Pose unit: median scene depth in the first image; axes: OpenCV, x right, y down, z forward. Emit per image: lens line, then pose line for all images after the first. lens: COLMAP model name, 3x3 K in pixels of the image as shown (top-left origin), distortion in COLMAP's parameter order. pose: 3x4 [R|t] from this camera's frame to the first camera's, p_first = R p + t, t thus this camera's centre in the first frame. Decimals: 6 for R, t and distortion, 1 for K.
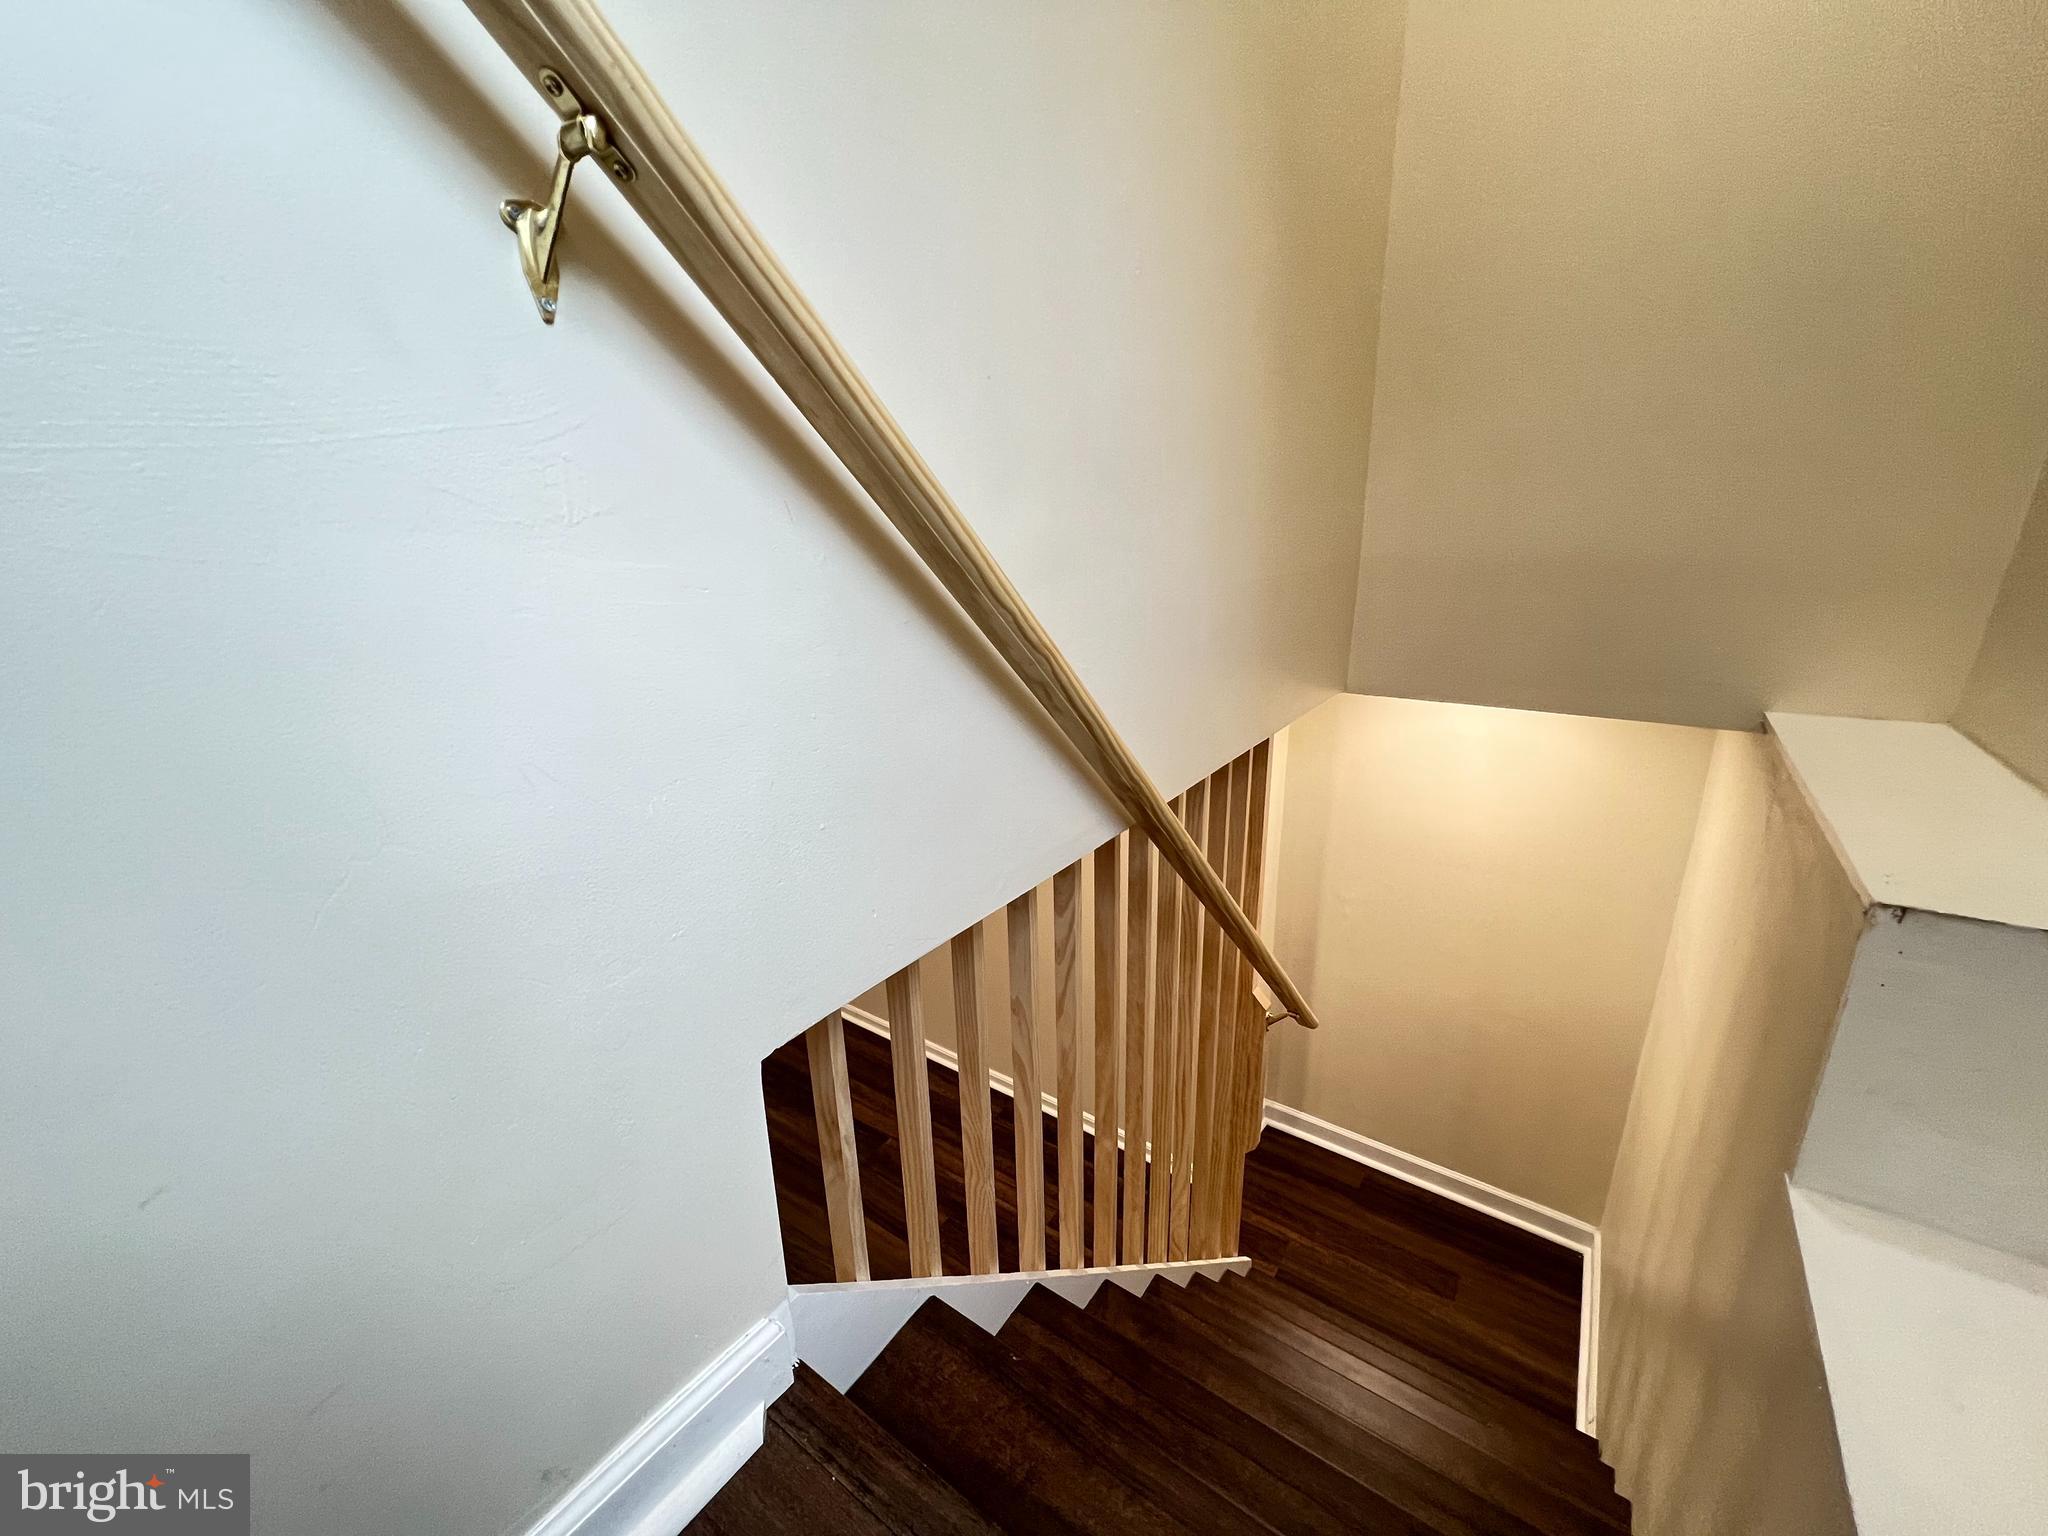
lens RADIAL K [[822.0, 0, 1017.5], [0, 822.0, 763.7], [0, 0, 1]] dist [-0.000982, 0.000241]
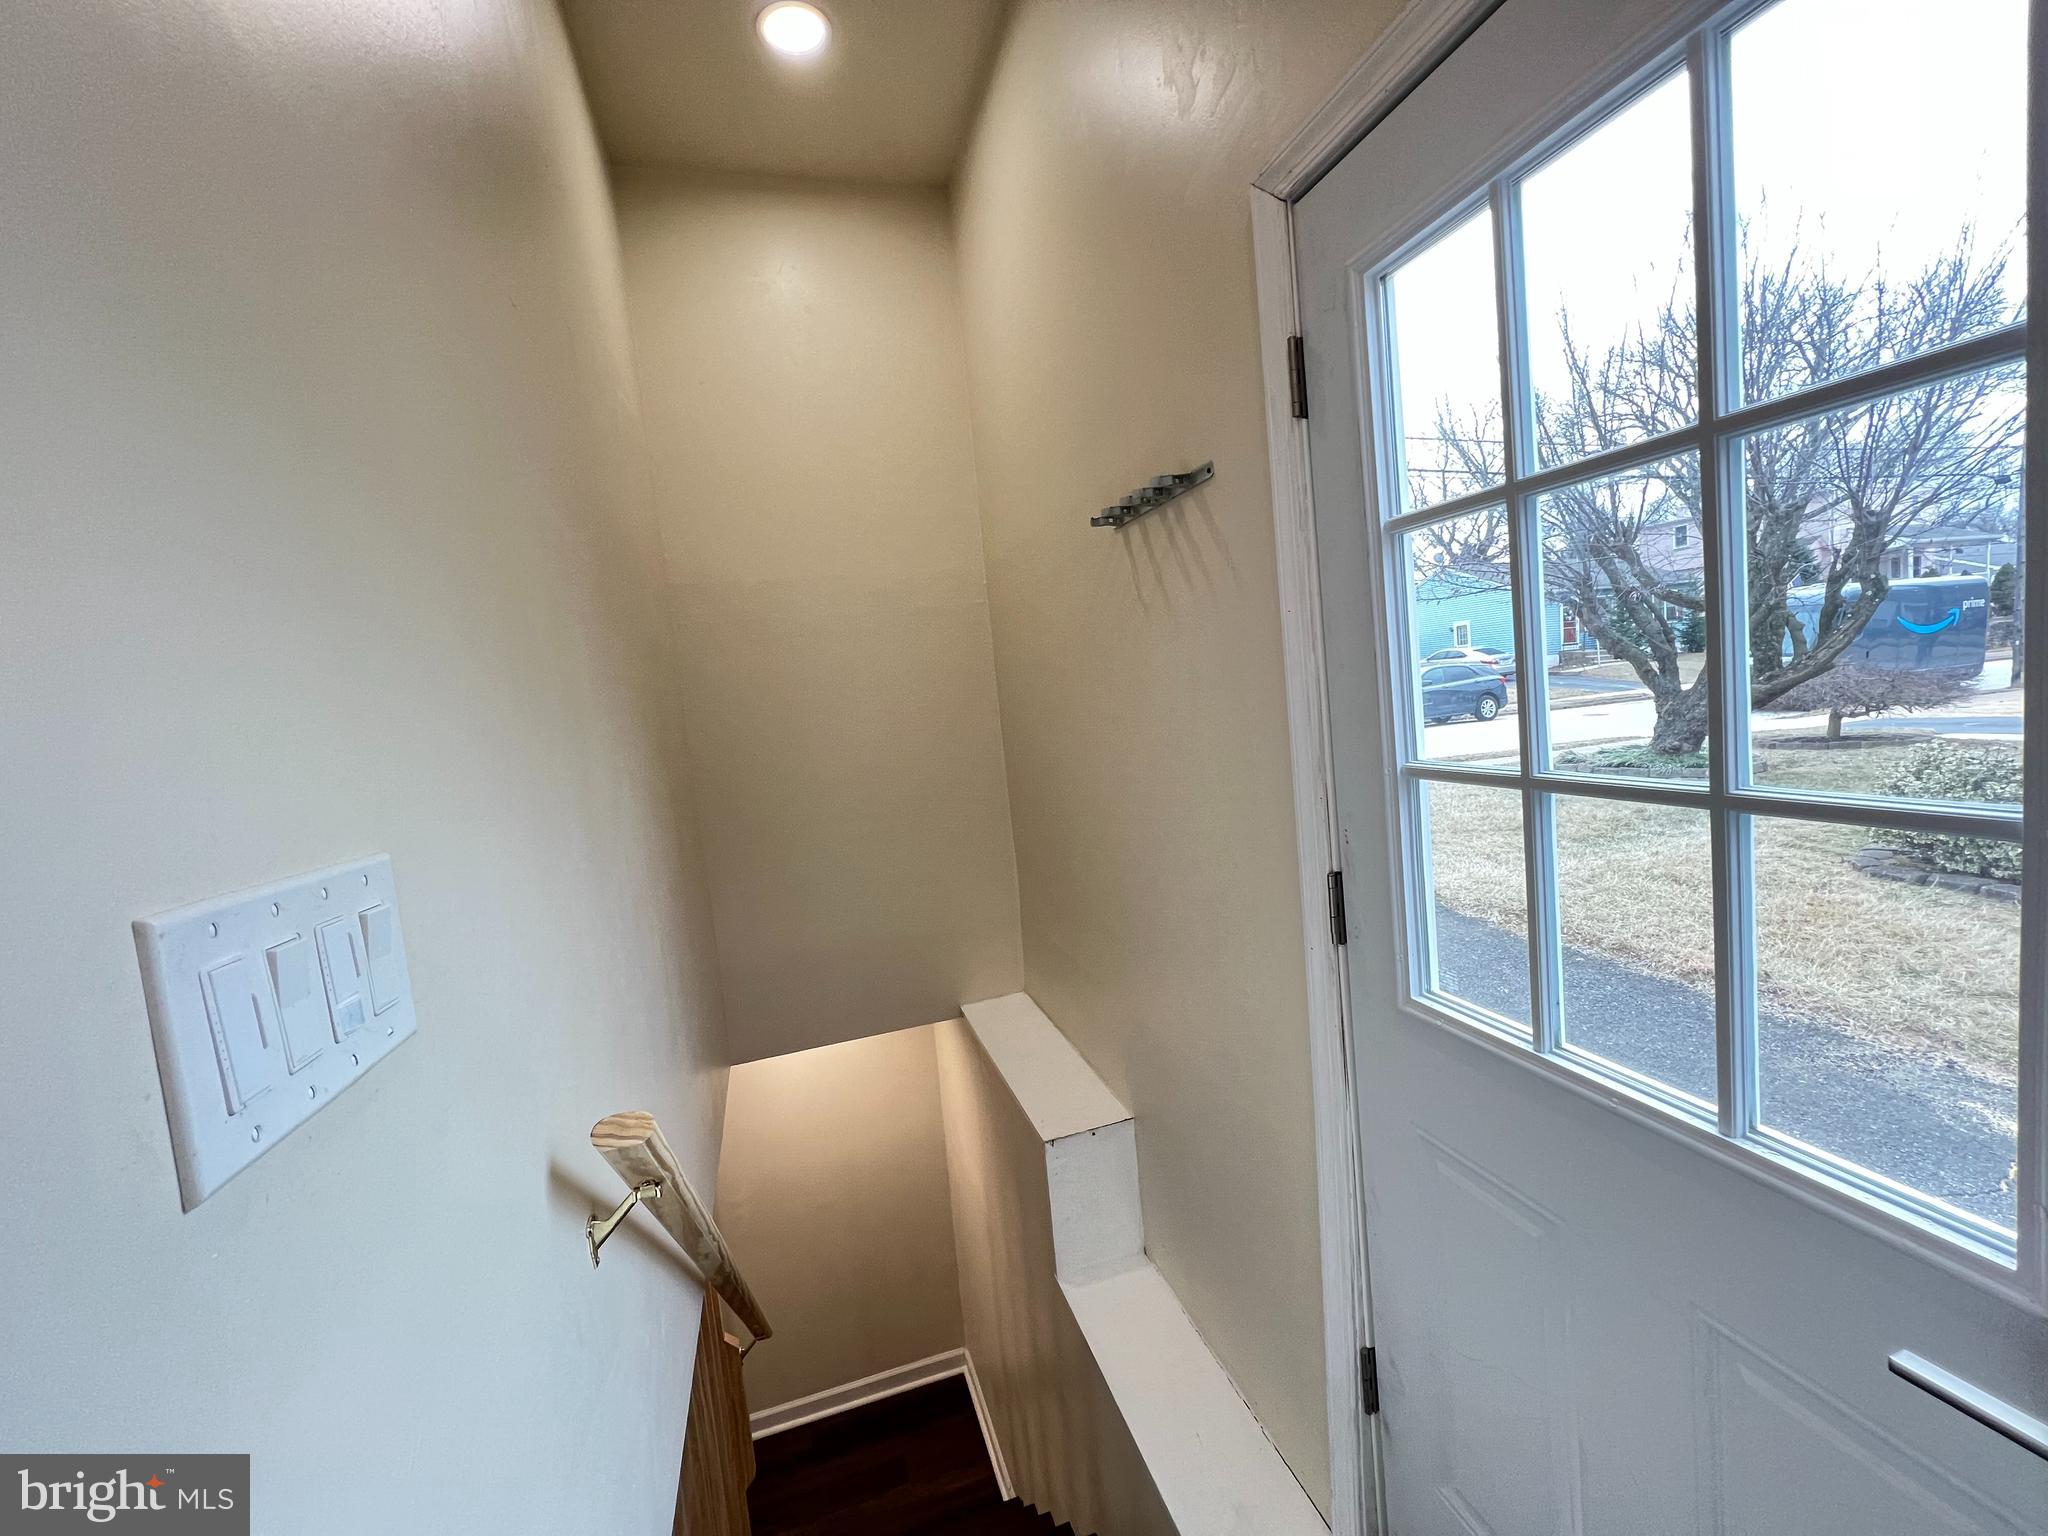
lens RADIAL K [[829.7, 0, 1022.0], [0, 829.7, 767.6], [0, 0, 1]] dist [-0.002378, -0.000110]
pose [[0.606330, -0.111785, 0.787317, -0.302579], [0.305691, 0.946759, -0.100996, -0.252630], [-0.734110, 0.301912, 0.608220, -0.293683]]
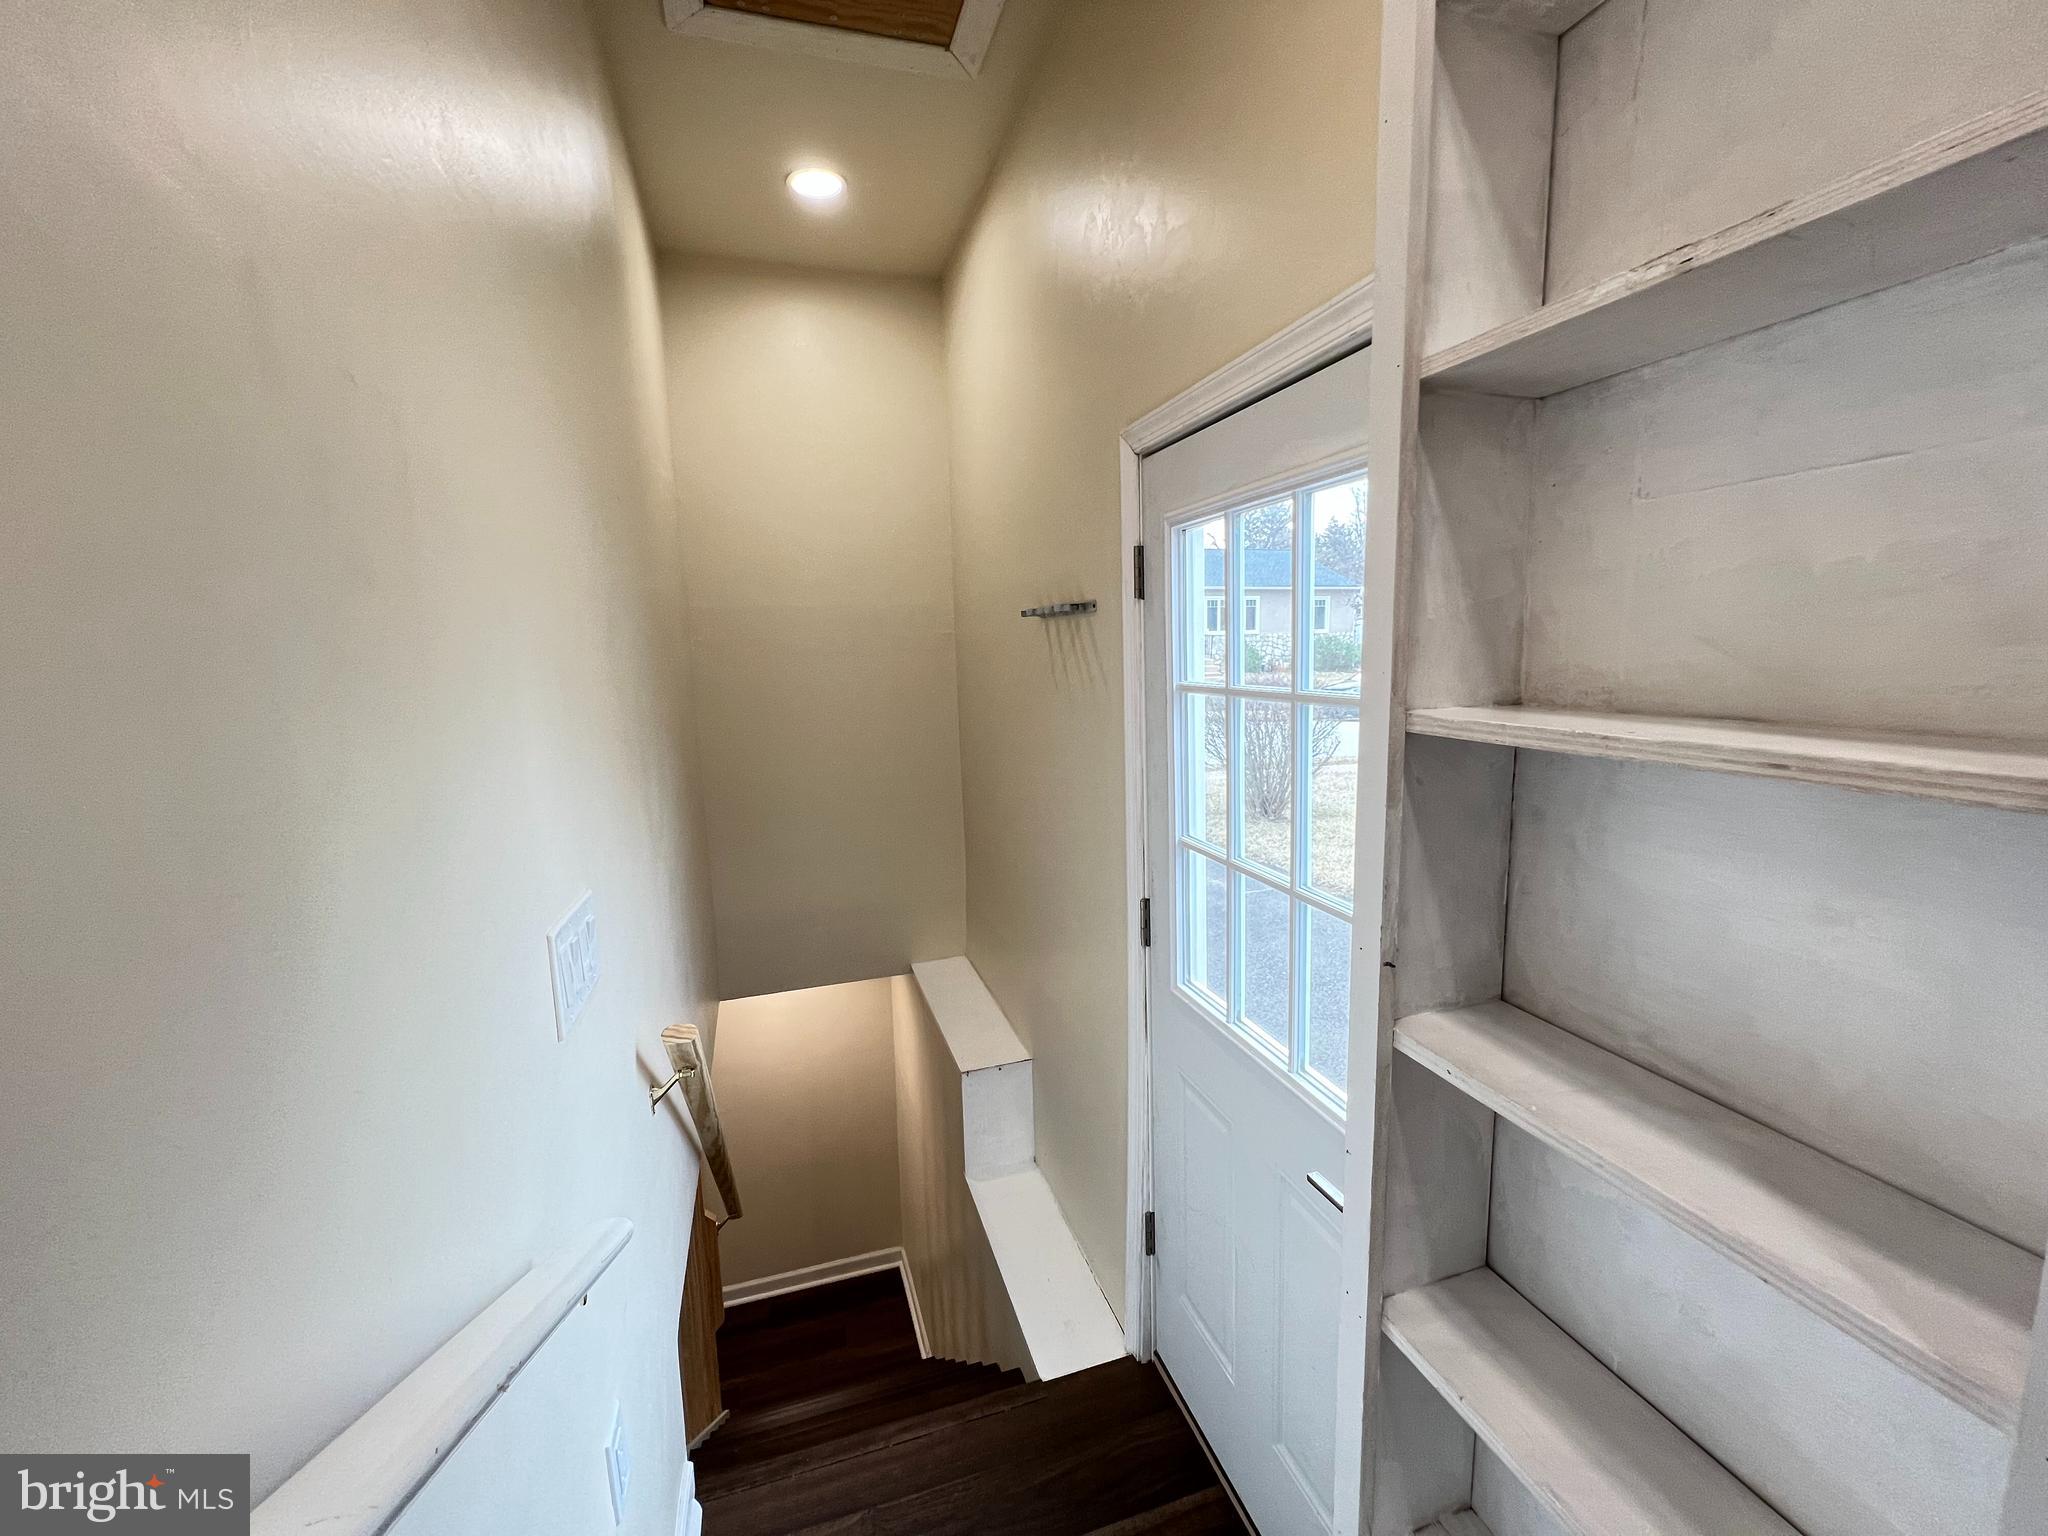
lens RADIAL K [[822.0, 0, 1022.9], [0, 822.0, 766.3], [0, 0, 1]] dist [-0.000982, 0.000241]
pose [[0.598360, -0.107676, 0.793959, -0.466807], [0.242766, 0.968712, -0.051583, -0.295744], [-0.763564, 0.223611, 0.605779, -0.531695]]
